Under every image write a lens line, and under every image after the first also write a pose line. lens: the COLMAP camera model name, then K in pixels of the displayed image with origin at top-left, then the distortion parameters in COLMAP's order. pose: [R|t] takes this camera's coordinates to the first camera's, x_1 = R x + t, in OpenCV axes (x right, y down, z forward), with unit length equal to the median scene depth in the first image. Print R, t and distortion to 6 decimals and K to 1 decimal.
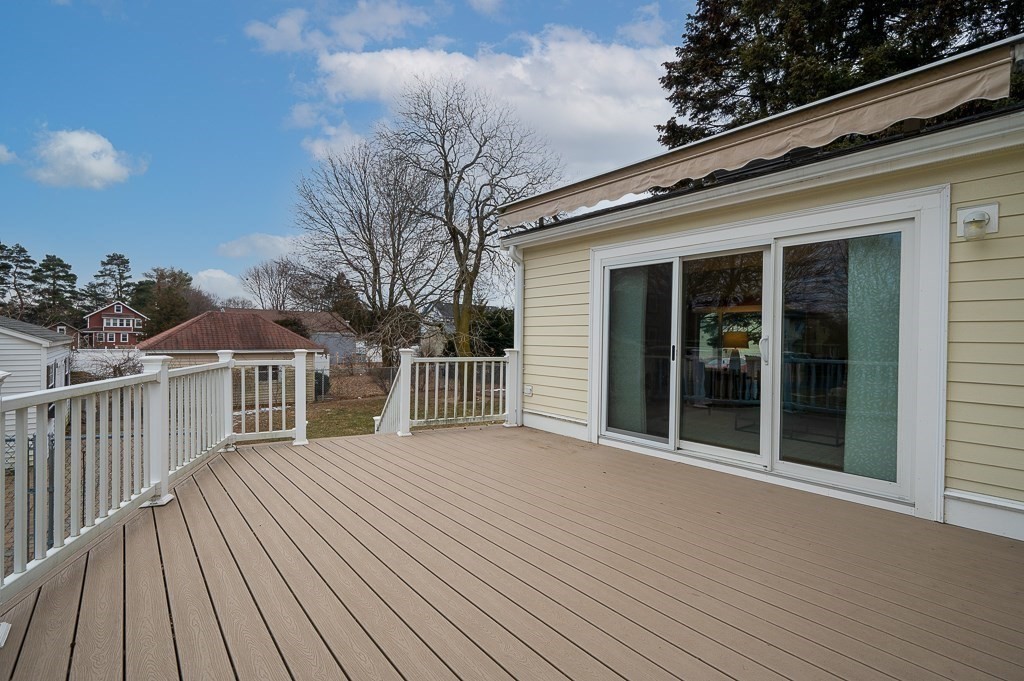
lens RADIAL K [[448.6, 0, 511.2], [0, 448.6, 341.0], [0, 0, 1]] dist [0.001205, 0.000196]
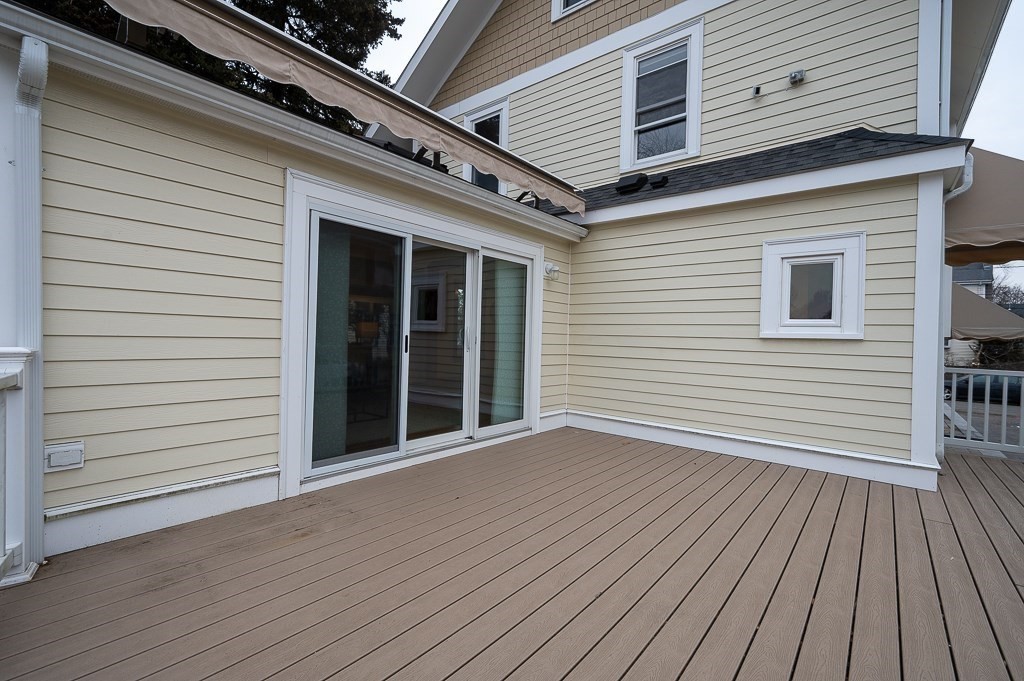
lens RADIAL K [[448.6, 0, 513.8], [0, 448.6, 339.9], [0, 0, 1]] dist [0.001205, 0.000196]
pose [[-0.163917, -0.025358, 0.986148, -0.532134], [-0.022023, 0.999514, 0.022041, -0.005122], [-0.986228, -0.018105, -0.164396, 0.945546]]
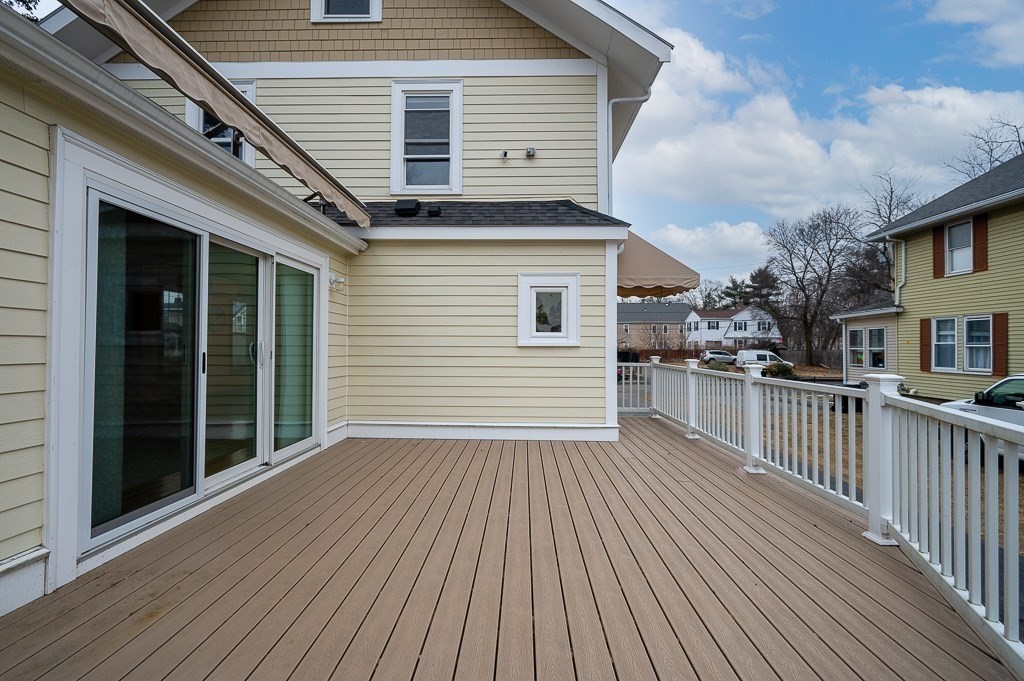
lens RADIAL K [[438.4, 0, 512.4], [0, 438.4, 343.0], [0, 0, 1]] dist [-0.003060, 0.001088]
pose [[-0.737453, -0.010378, 0.675319, -0.485479], [-0.010711, 0.999936, 0.003670, -0.013885], [-0.675314, -0.004527, -0.737517, 1.194756]]
